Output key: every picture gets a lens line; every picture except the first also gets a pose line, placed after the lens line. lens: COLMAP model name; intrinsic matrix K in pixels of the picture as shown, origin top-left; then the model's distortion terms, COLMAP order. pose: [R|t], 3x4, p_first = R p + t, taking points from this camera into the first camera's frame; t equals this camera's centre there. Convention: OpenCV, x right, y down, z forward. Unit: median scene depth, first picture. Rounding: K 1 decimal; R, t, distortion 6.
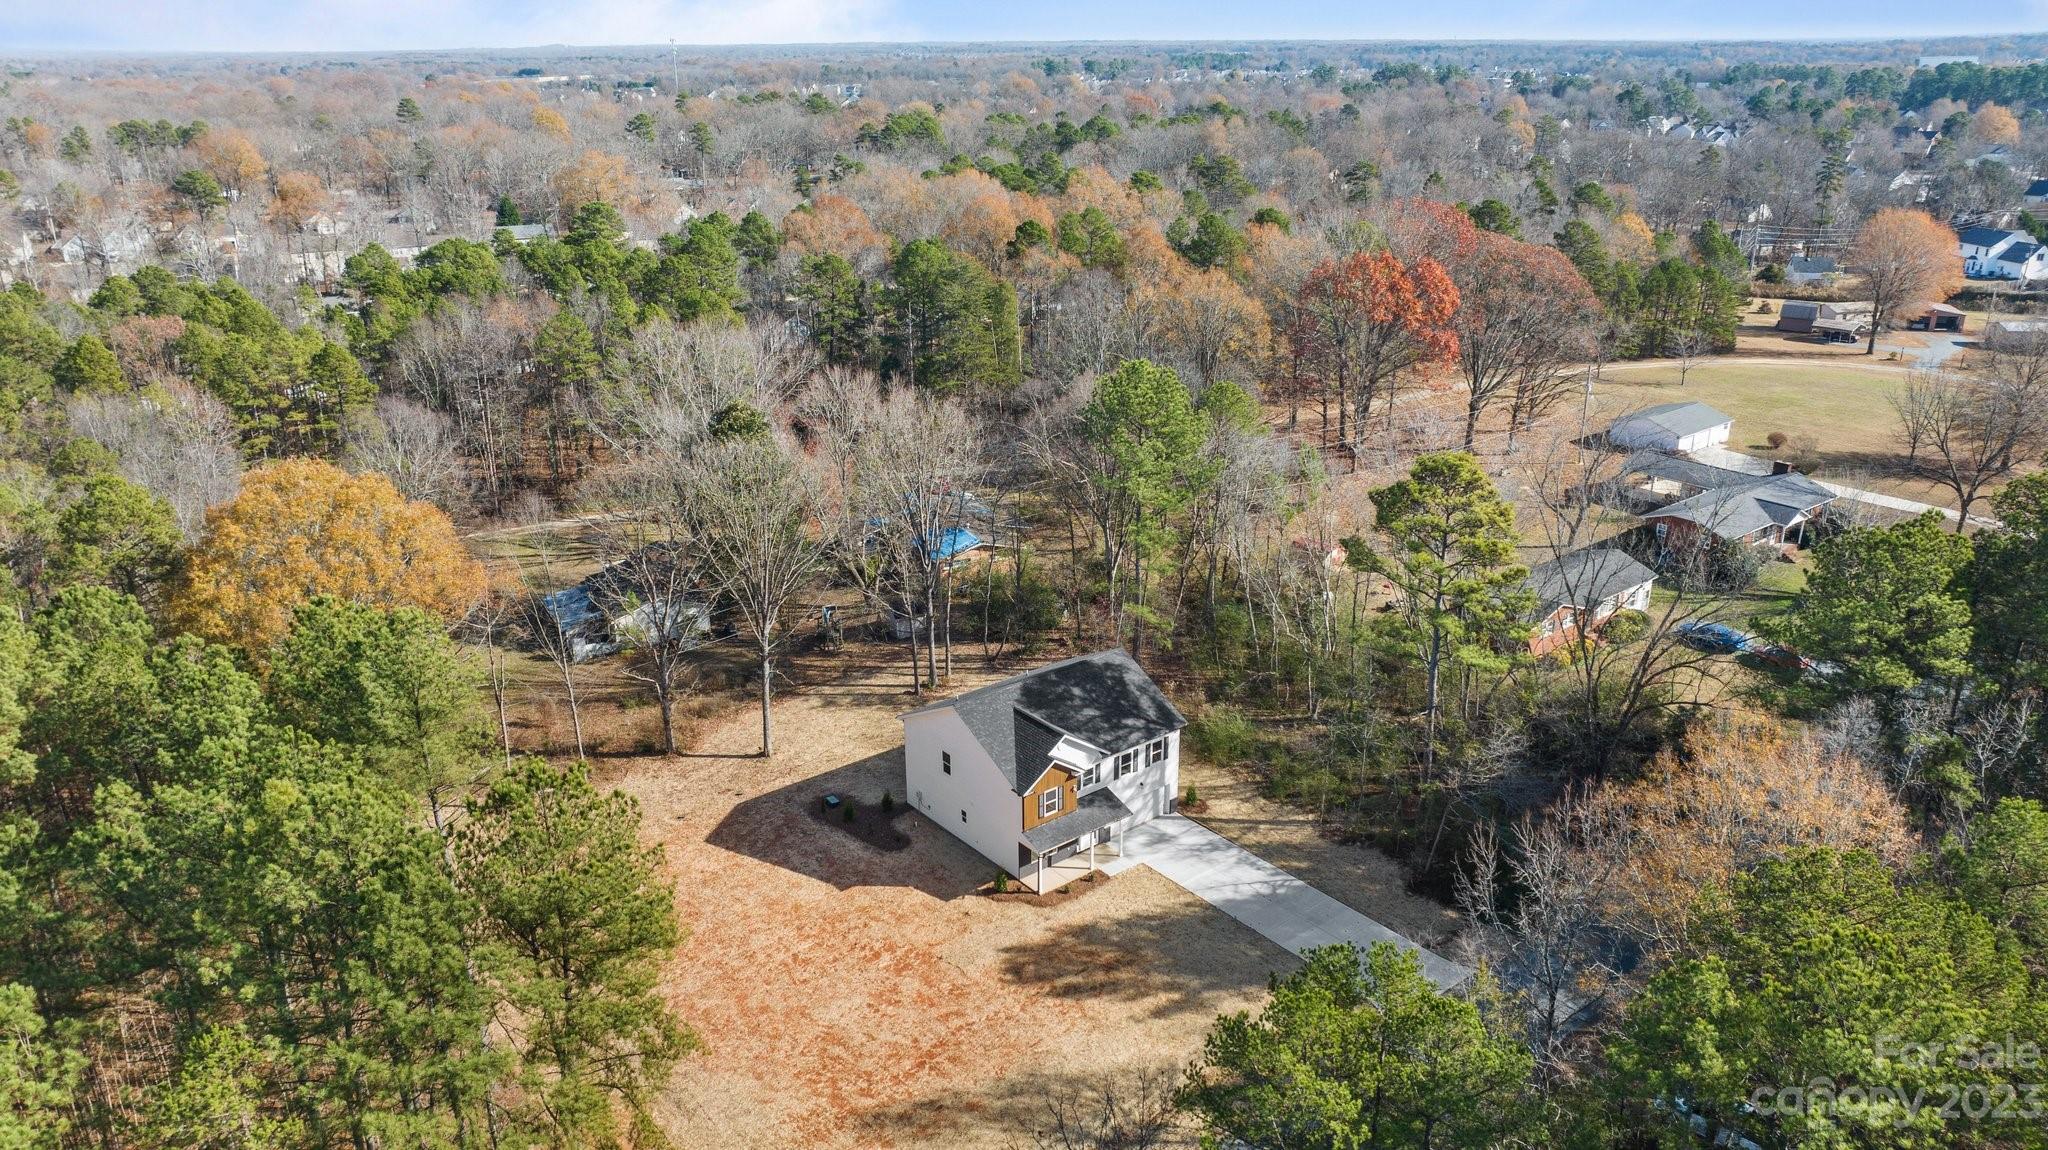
lens RADIAL K [[1437.5, 0, 1024.0], [0, 1437.5, 575.0], [0, 0, 1]] dist [-0.002359, -0.000206]
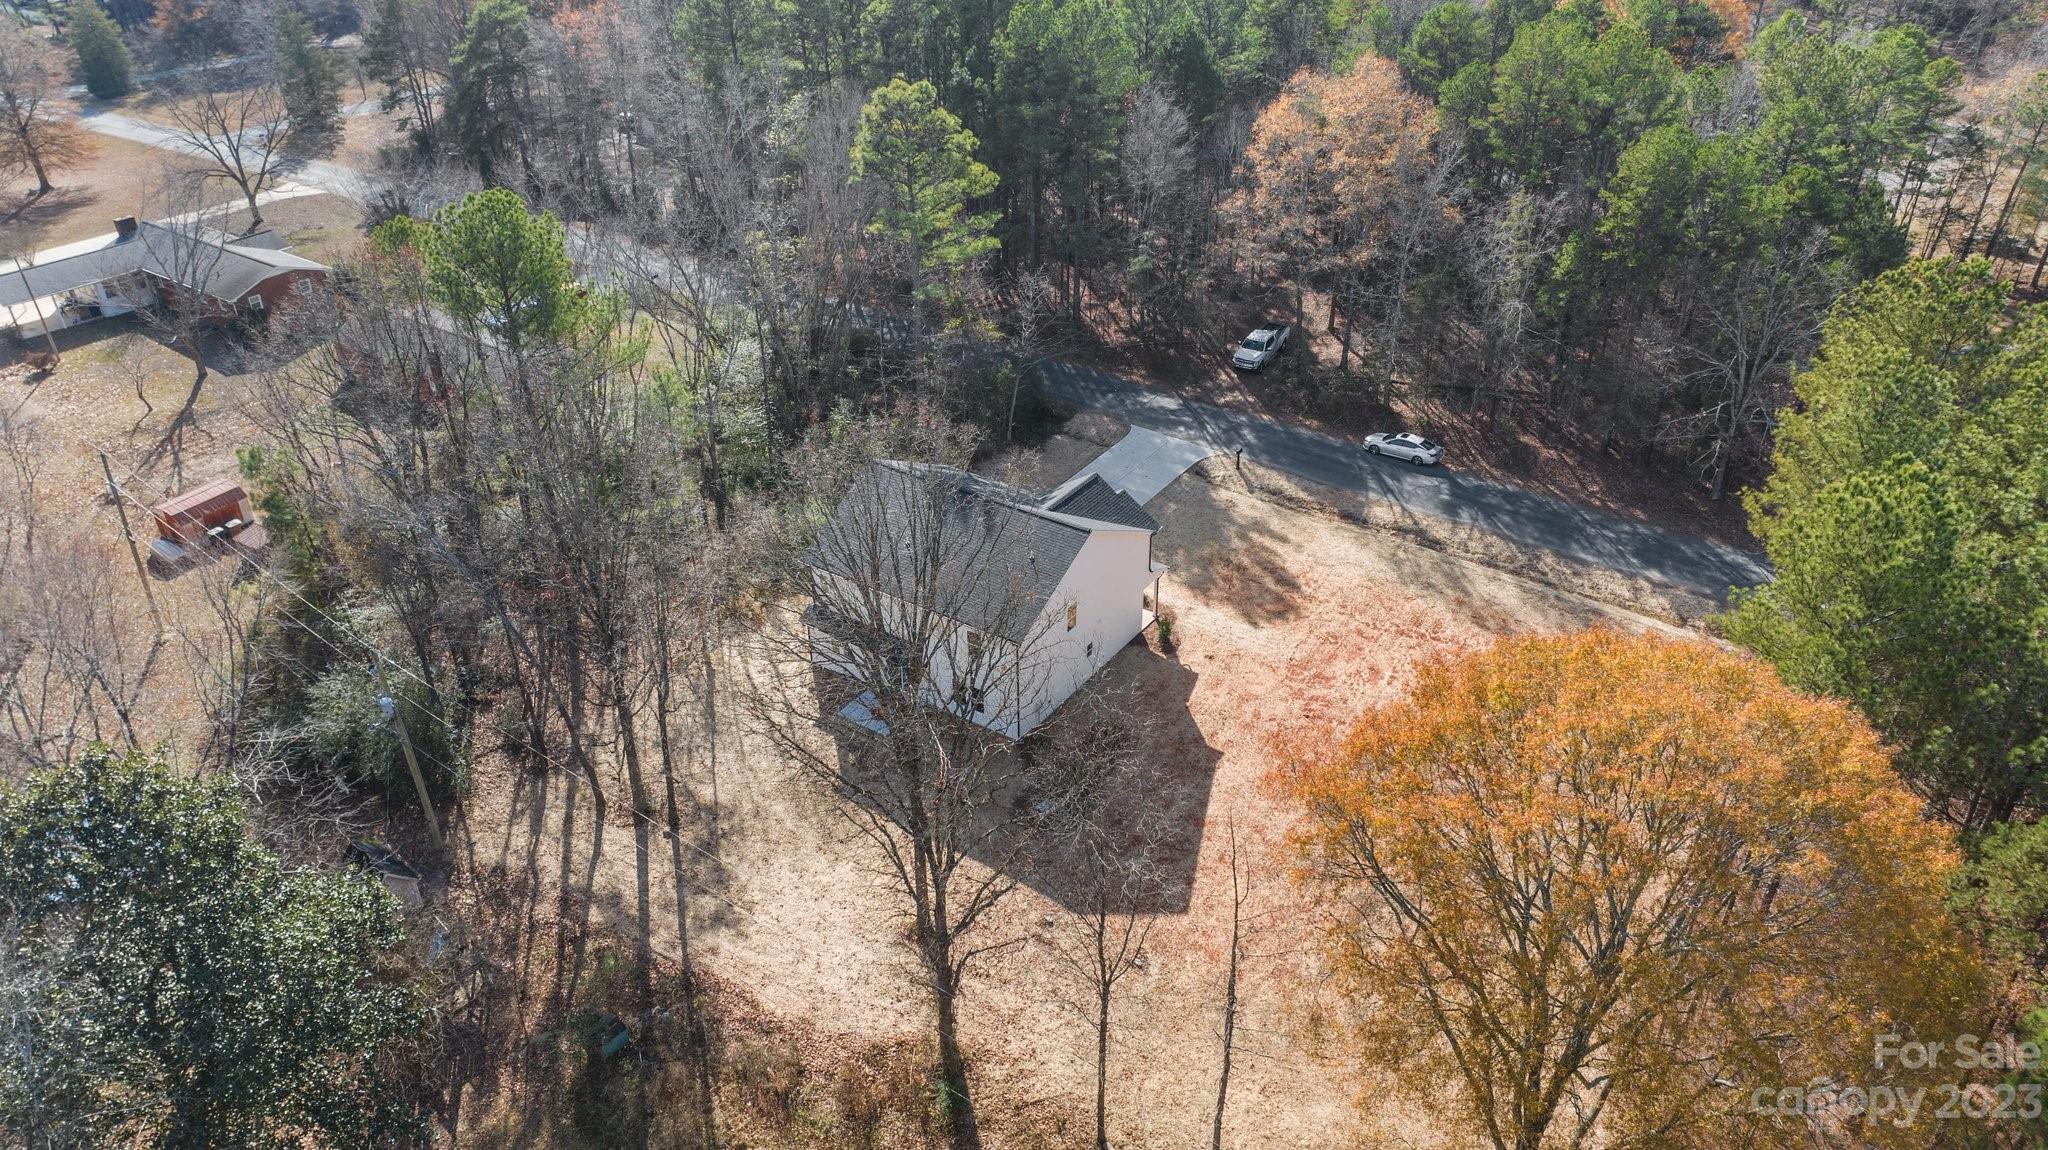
lens RADIAL K [[1451.4, 0, 1024.0], [0, 1451.4, 575.0], [0, 0, 1]] dist [-0.021675, -0.000194]
pose [[-0.293067, -0.493010, 0.819178, -0.717355], [0.353379, 0.740272, 0.571945, -0.369297], [-0.888389, 0.457099, -0.042730, 1.075818]]
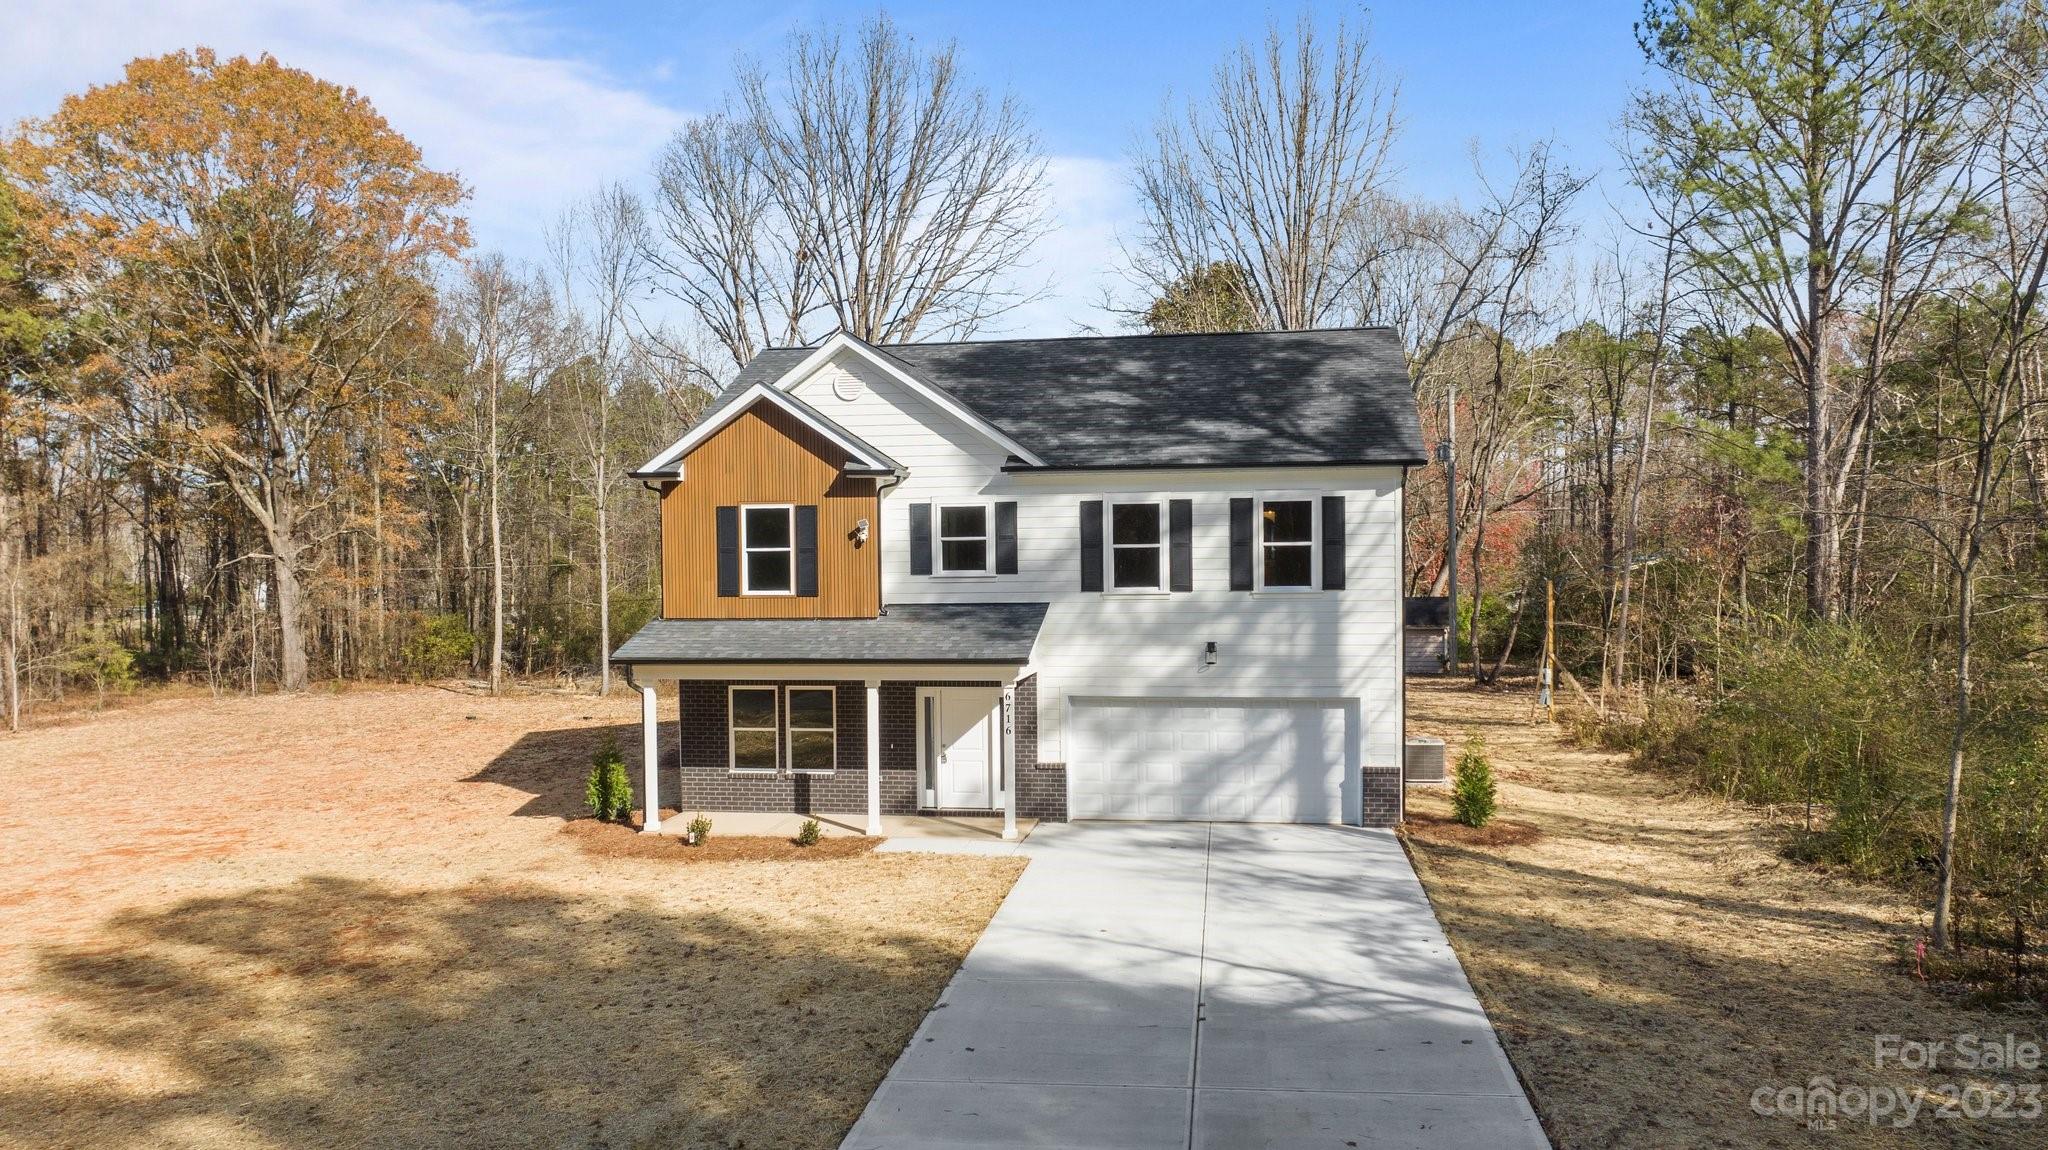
lens RADIAL K [[1494.3, 0, 1020.9], [0, 1494.3, 600.6], [0, 0, 1]] dist [-0.022305, -0.000918]
pose [[0.668477, 0.019870, -0.743467, 0.282497], [-0.256505, 0.944468, -0.205391, 0.213485], [0.698100, 0.328002, 0.636452, 0.818434]]
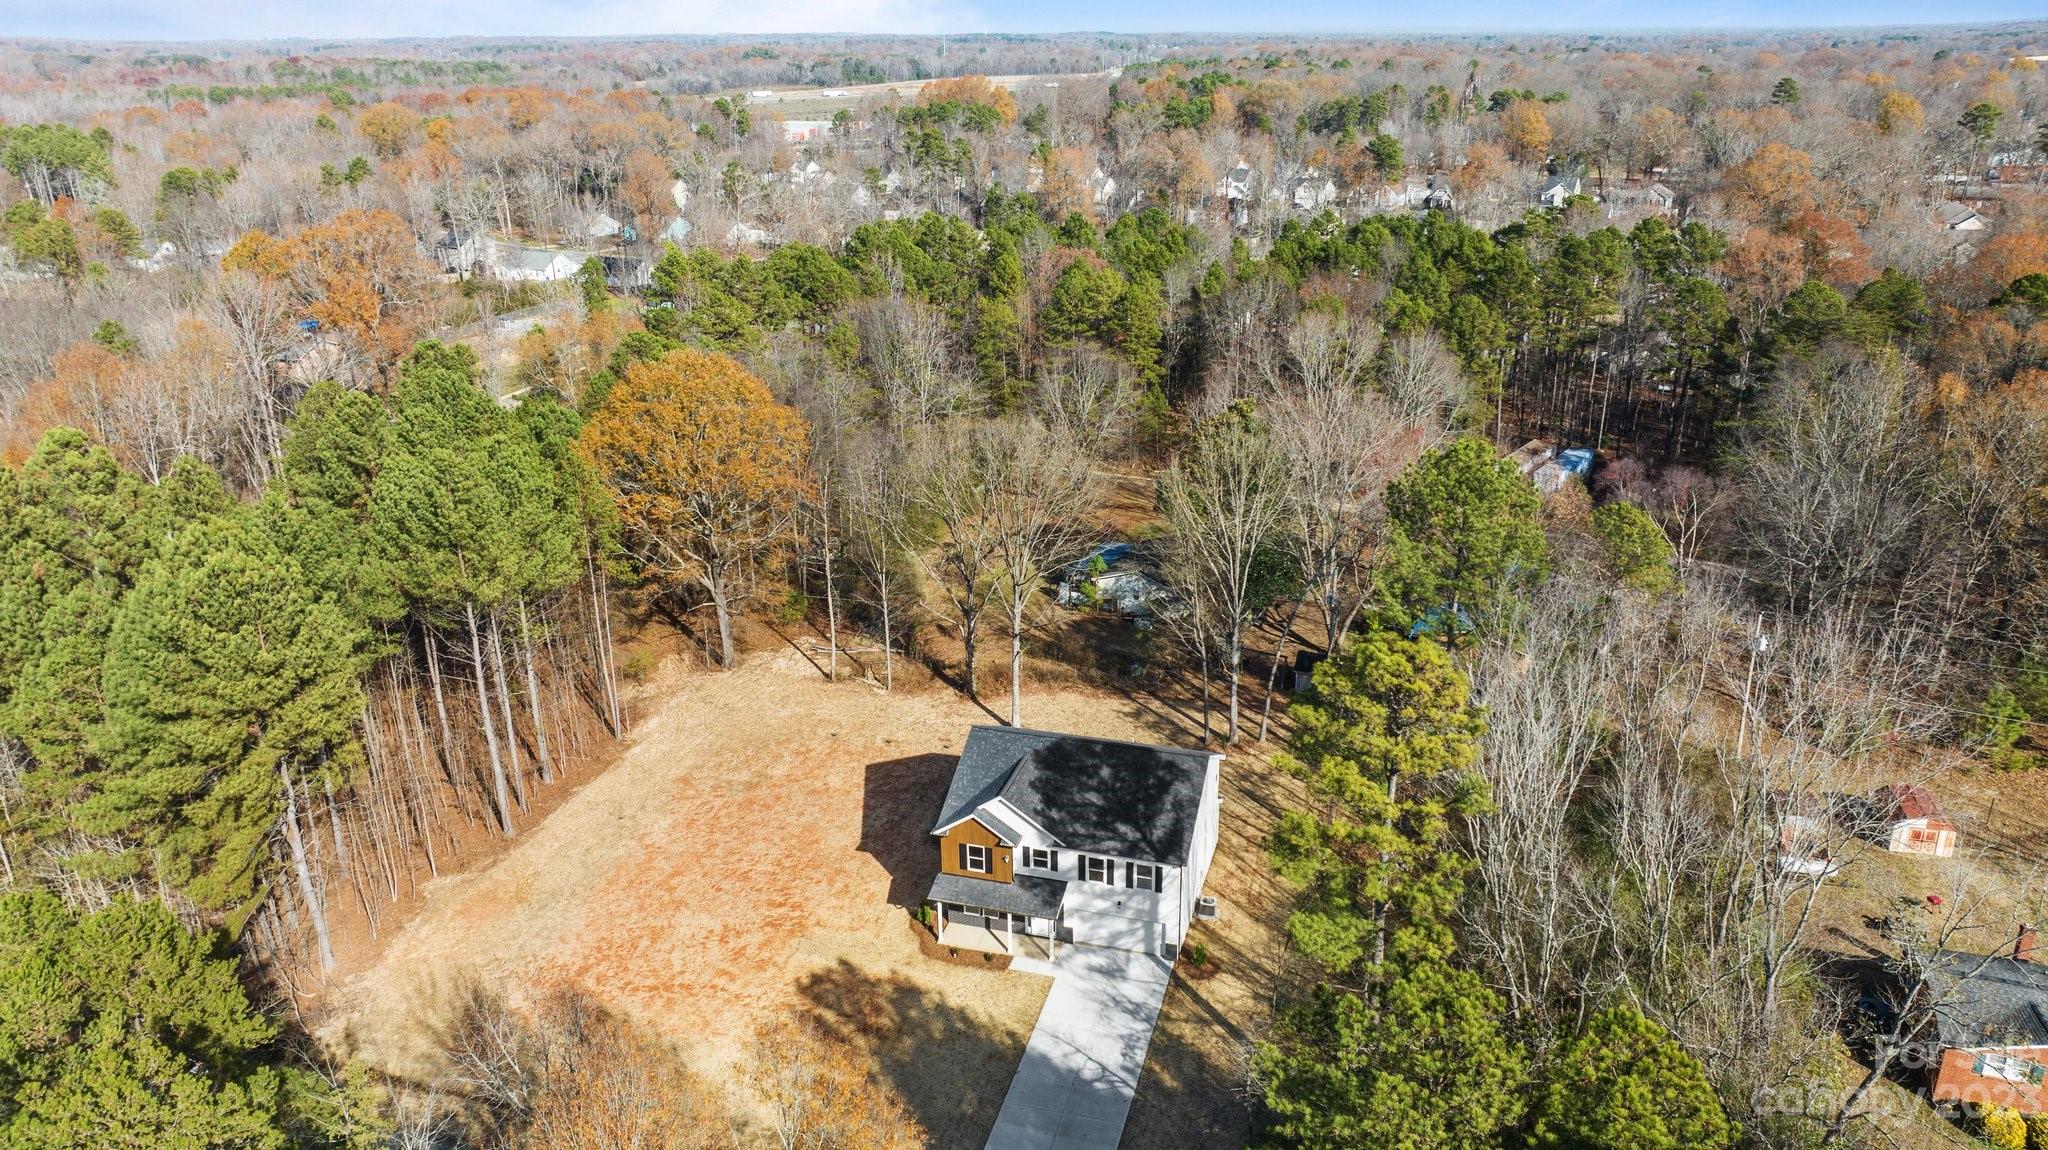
lens RADIAL K [[1437.5, 0, 1024.0], [0, 1437.5, 575.0], [0, 0, 1]] dist [-0.002359, -0.000206]
pose [[0.566780, 0.294395, -0.769475, 0.674083], [-0.282042, 0.946877, 0.154521, -0.160767], [0.774088, 0.129445, 0.619703, 0.418645]]
